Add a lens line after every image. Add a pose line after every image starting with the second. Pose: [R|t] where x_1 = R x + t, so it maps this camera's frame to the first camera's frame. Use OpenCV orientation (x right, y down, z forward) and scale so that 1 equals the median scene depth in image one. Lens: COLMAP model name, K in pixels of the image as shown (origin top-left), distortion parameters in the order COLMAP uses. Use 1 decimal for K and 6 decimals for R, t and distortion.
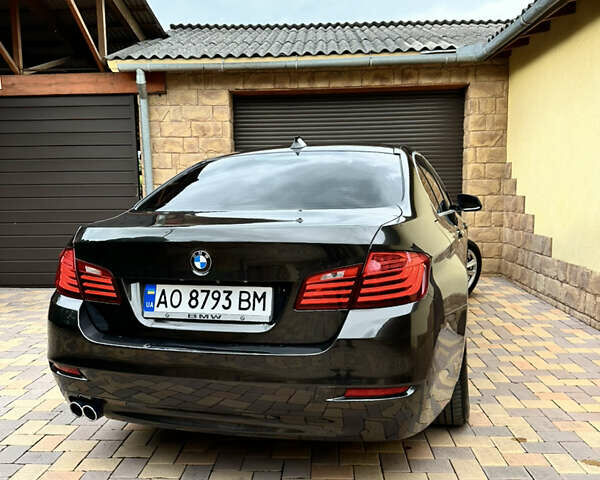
lens RADIAL K [[556.8, 0, 305.3], [0, 556.8, 244.9], [0, 0, 1]] dist [0.036799, 0.000000]
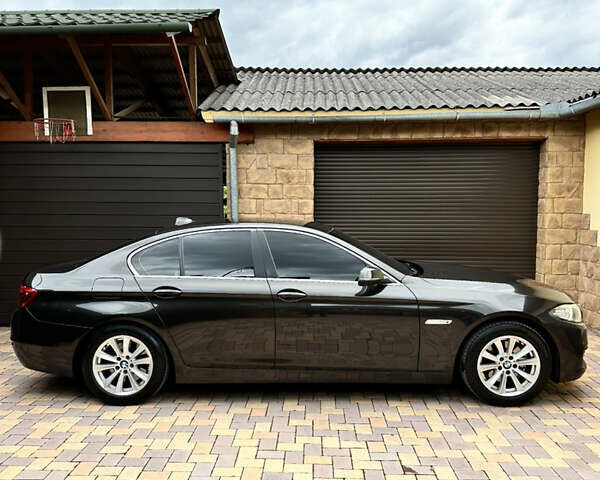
lens RADIAL K [[556.8, 0, 295.7], [0, 556.8, 238.9], [0, 0, 1]] dist [0.036799, 0.000000]
pose [[0.999861, 0.012992, 0.010435, -0.181968], [-0.012582, 0.999181, -0.038465, -0.053243], [-0.010927, 0.038329, 0.999205, -0.029887]]
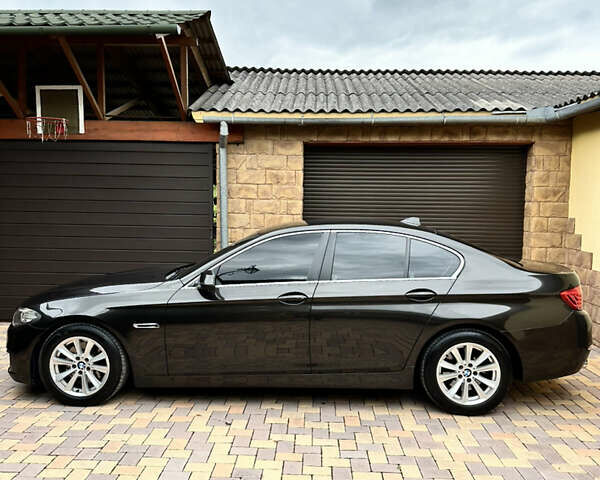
lens RADIAL K [[556.8, 0, 294.7], [0, 556.8, 240.1], [0, 0, 1]] dist [0.036799, 0.000000]
pose [[0.999642, 0.026167, 0.005498, -0.156267], [-0.025978, 0.999149, -0.032035, -0.057970], [-0.006332, 0.031881, 0.999472, -0.042542]]
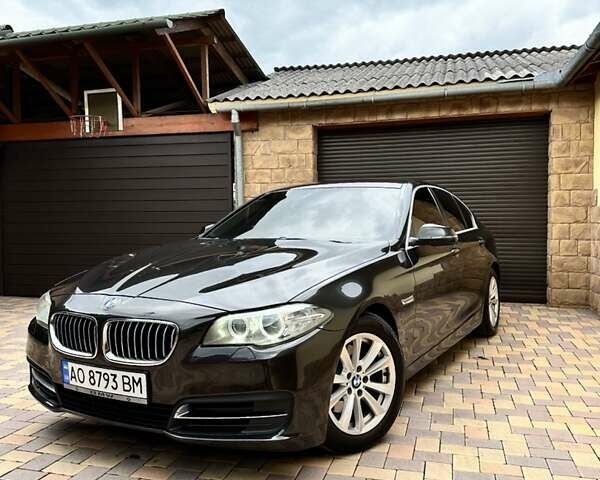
lens RADIAL K [[562.1, 0, 306.3], [0, 562.1, 241.4], [0, 0, 1]] dist [0.046473, 0.000000]
pose [[0.974467, 0.013180, -0.224144, 0.099139], [-0.027343, 0.997812, -0.060201, 0.013573], [0.222860, 0.064793, 0.972695, -0.048607]]
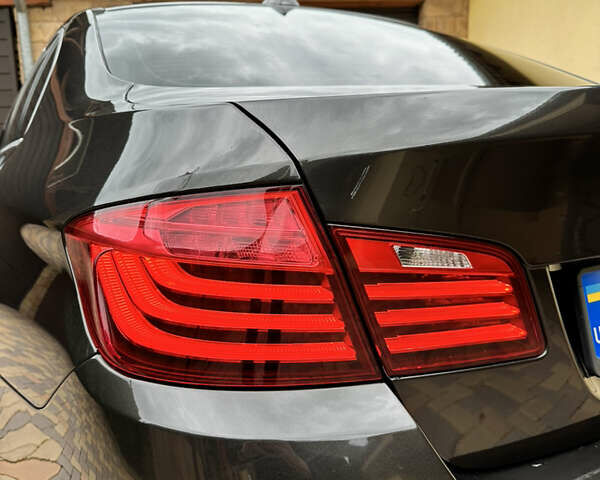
lens RADIAL K [[556.8, 0, 287.7], [0, 556.8, 252.3], [0, 0, 1]] dist [0.036799, 0.000000]
pose [[0.992905, -0.035133, 0.113601, -0.022491], [0.024825, 0.995550, 0.090910, 0.009746], [-0.116290, -0.087444, 0.989358, 0.150765]]
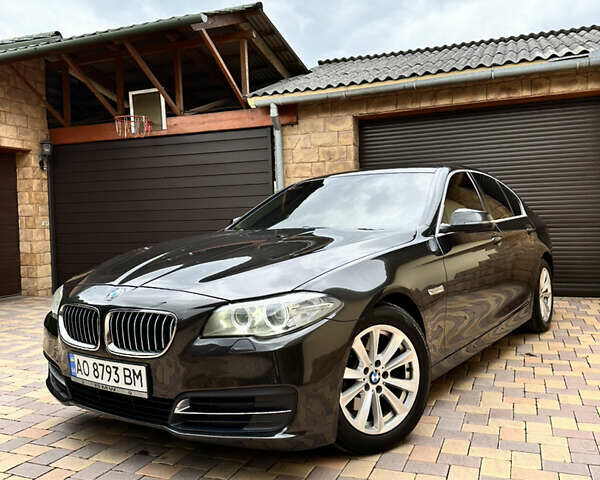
lens RADIAL K [[562.1, 0, 308.7], [0, 562.1, 242.8], [0, 0, 1]] dist [0.046473, 0.000000]
pose [[0.946900, -0.002782, -0.321517, 0.124570], [-0.015861, 0.998341, -0.055351, 0.021207], [0.321138, 0.057511, 0.945285, -0.013200]]
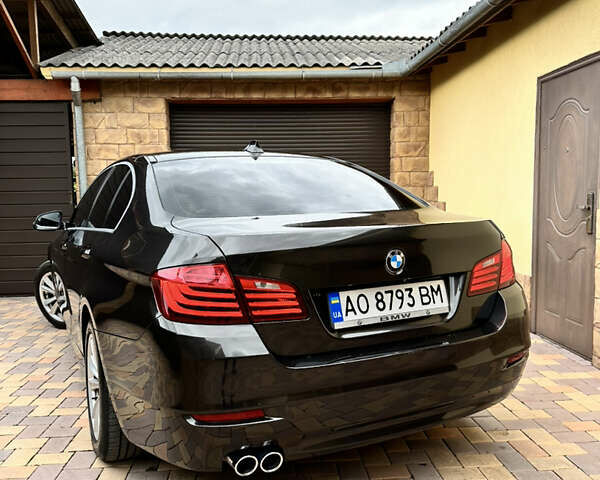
lens RADIAL K [[556.8, 0, 302.7], [0, 556.8, 242.0], [0, 0, 1]] dist [0.036799, 0.000000]
pose [[0.993668, -0.009909, 0.111921, -0.004585], [0.011615, 0.999826, -0.014598, 0.001826], [-0.111757, 0.015806, 0.993610, -0.037926]]
